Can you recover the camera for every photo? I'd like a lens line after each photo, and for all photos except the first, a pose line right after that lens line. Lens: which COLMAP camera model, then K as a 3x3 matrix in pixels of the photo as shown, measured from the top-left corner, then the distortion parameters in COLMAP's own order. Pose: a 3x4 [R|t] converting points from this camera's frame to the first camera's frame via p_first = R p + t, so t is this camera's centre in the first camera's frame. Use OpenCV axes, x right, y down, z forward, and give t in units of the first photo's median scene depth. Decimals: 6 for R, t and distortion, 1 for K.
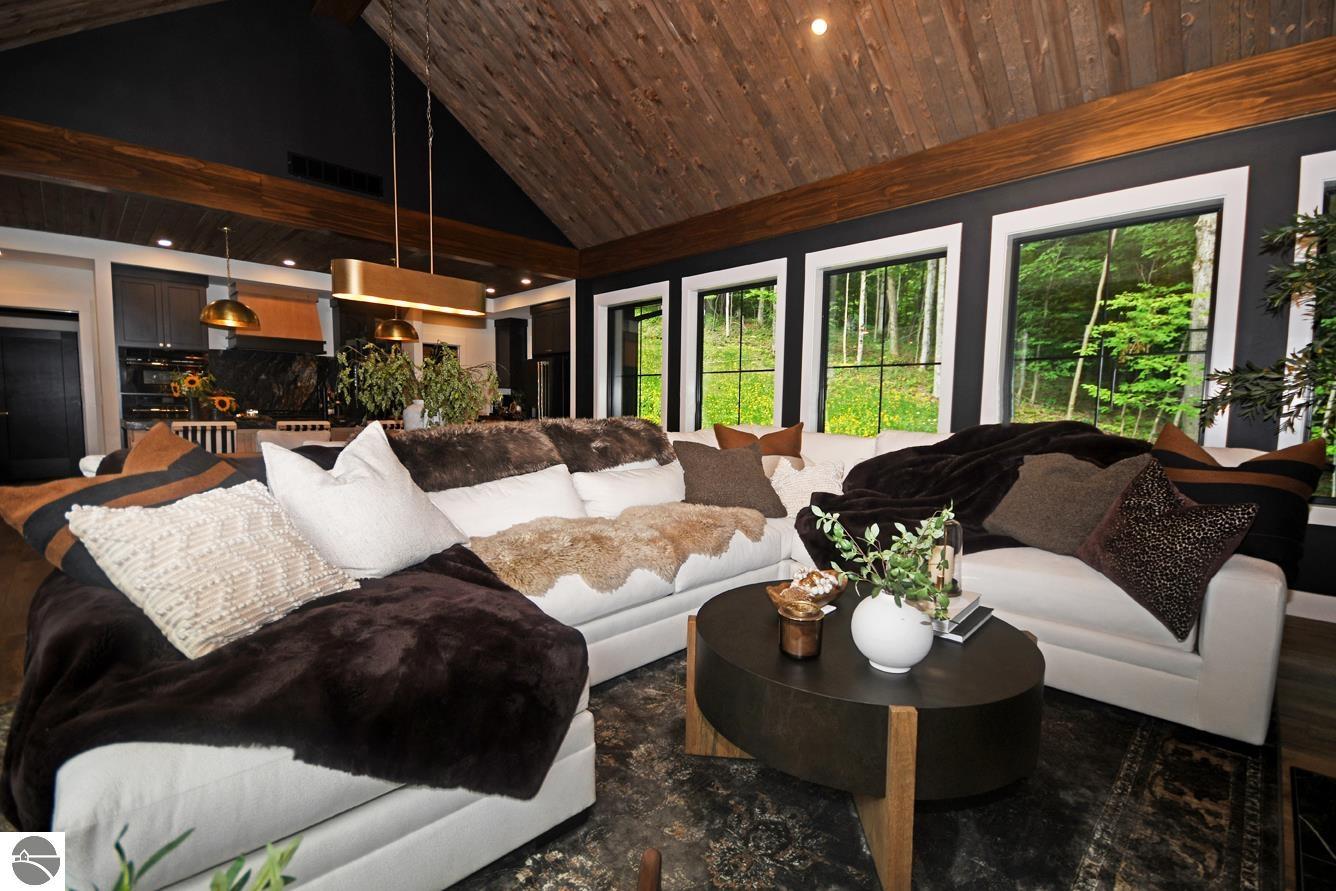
lens RADIAL K [[583.5, 0, 666.1], [0, 583.5, 456.1], [0, 0, 1]] dist [0.015234, -0.015673]
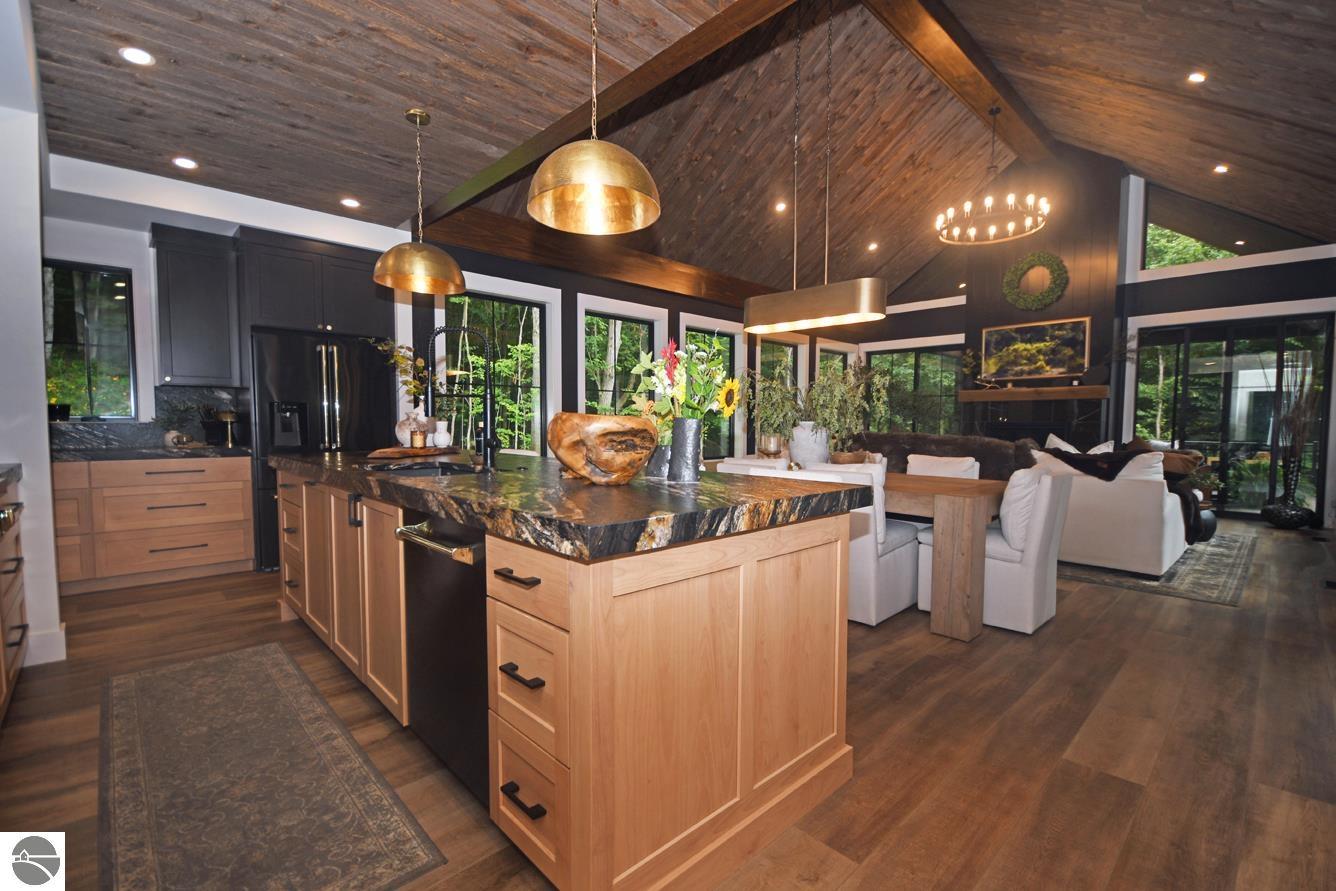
lens RADIAL K [[586.9, 0, 672.3], [0, 586.9, 455.4], [0, 0, 1]] dist [0.012722, -0.011767]
pose [[0.023969, -0.069438, 0.997298, -1.001421], [0.079179, 0.994583, 0.067346, -0.087686], [-0.996572, 0.077351, 0.029338, 0.850969]]
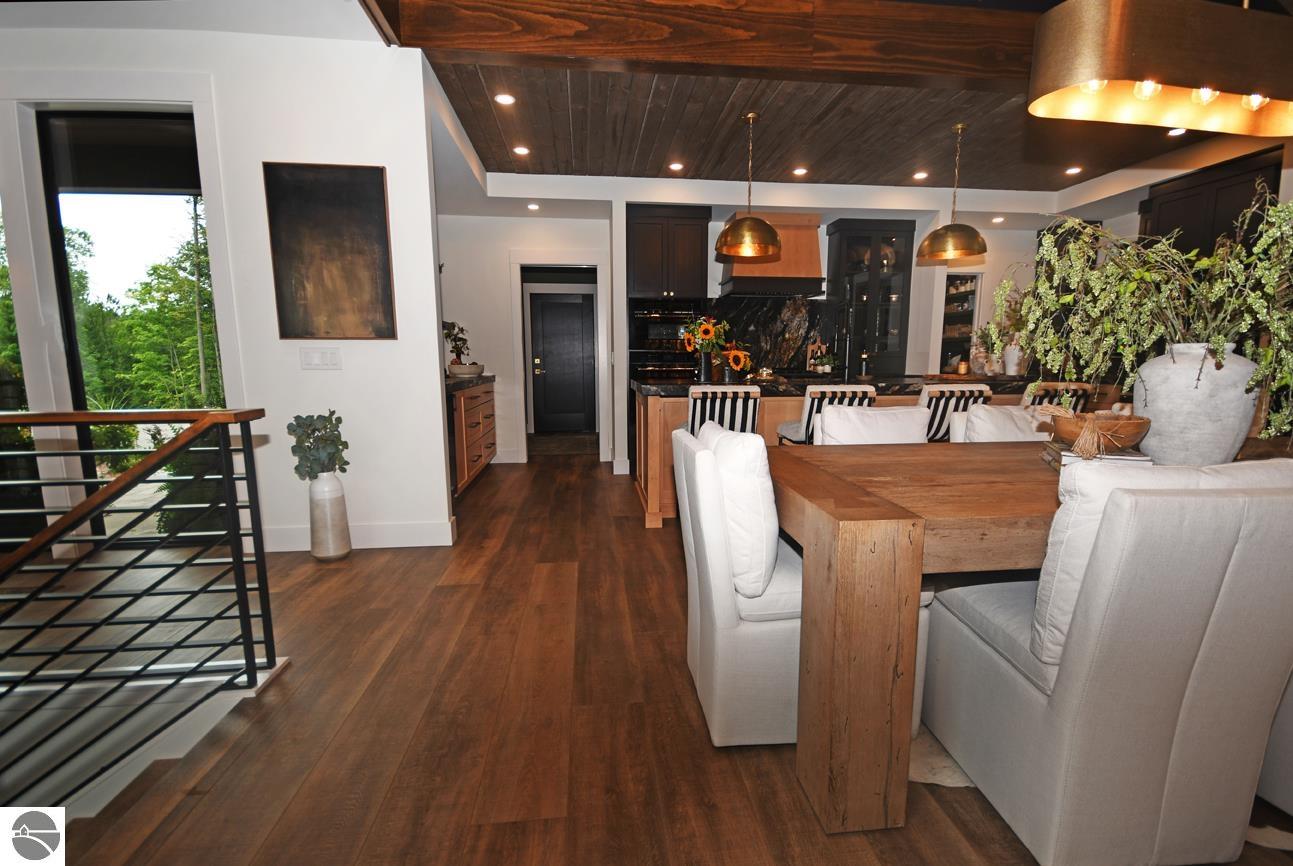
lens RADIAL K [[583.2, 0, 662.6], [0, 583.2, 451.3], [0, 0, 1]] dist [0.000516, 0.000051]
pose [[0.789315, 0.081976, -0.608492, -0.320372], [-0.040204, 0.995821, 0.082006, -0.026718], [0.612671, -0.040265, 0.789312, 0.302667]]
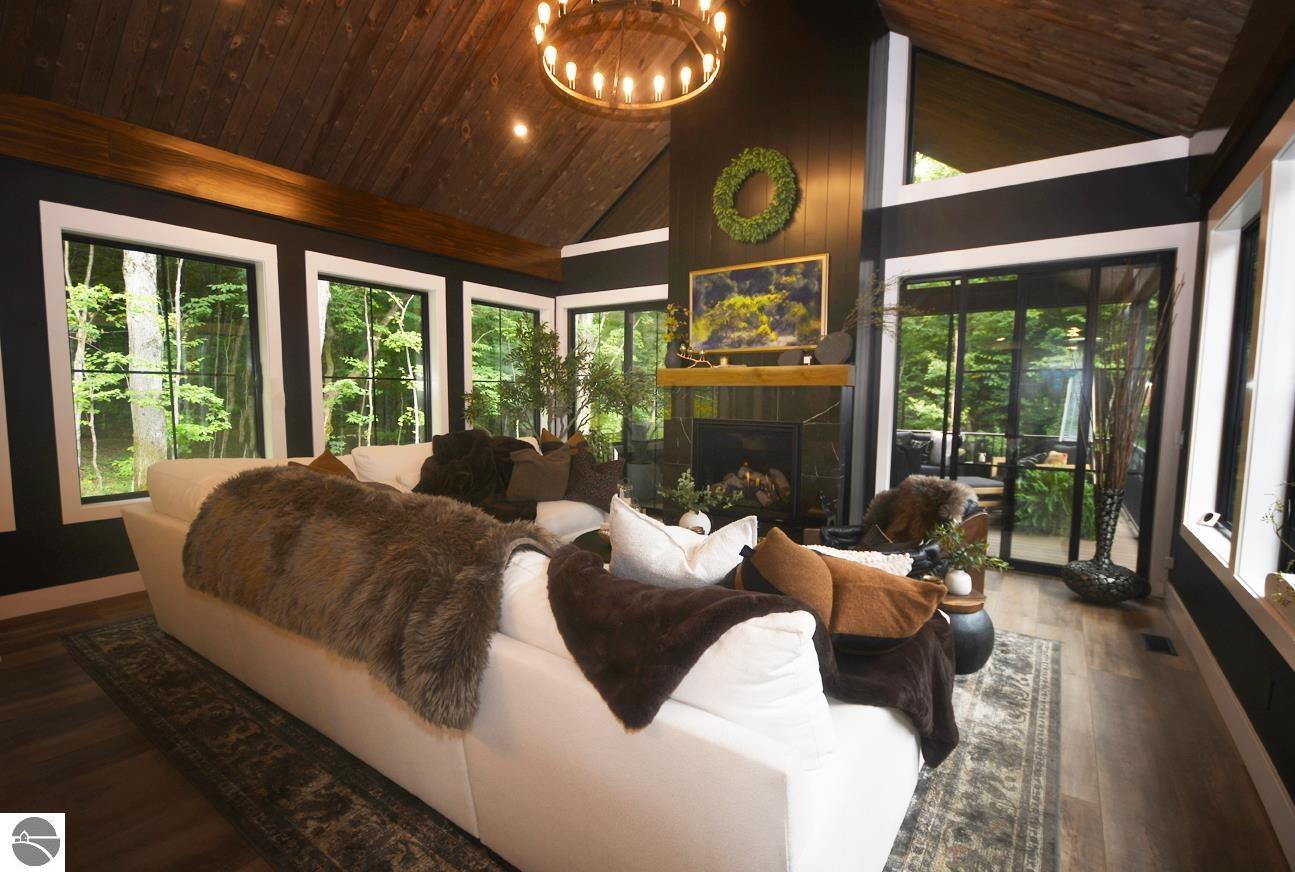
lens RADIAL K [[588.1, 0, 648.0], [0, 588.1, 445.2], [0, 0, 1]] dist [0.012794, -0.011219]
pose [[-0.173641, -0.102431, 0.979468, -0.477912], [0.069950, 0.990781, 0.116015, -0.081862], [-0.982322, 0.088659, -0.164875, 0.381123]]
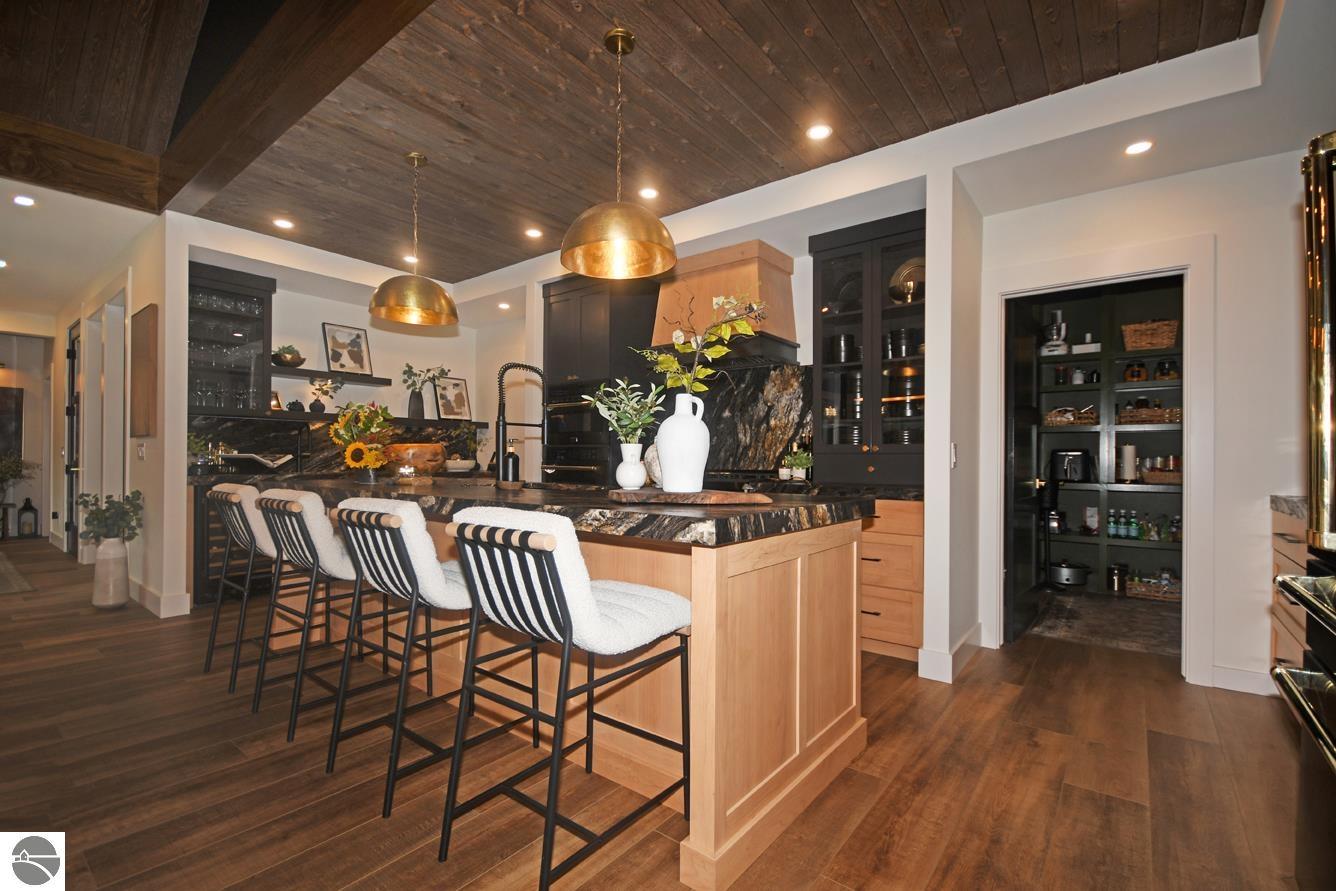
lens RADIAL K [[586.9, 0, 672.3], [0, 586.9, 455.4], [0, 0, 1]] dist [0.012722, -0.011767]
pose [[0.120182, -0.016768, -0.992610, -0.119516], [-0.089205, 0.995630, -0.027620, -0.087031], [0.988736, 0.091865, 0.118161, 1.072640]]
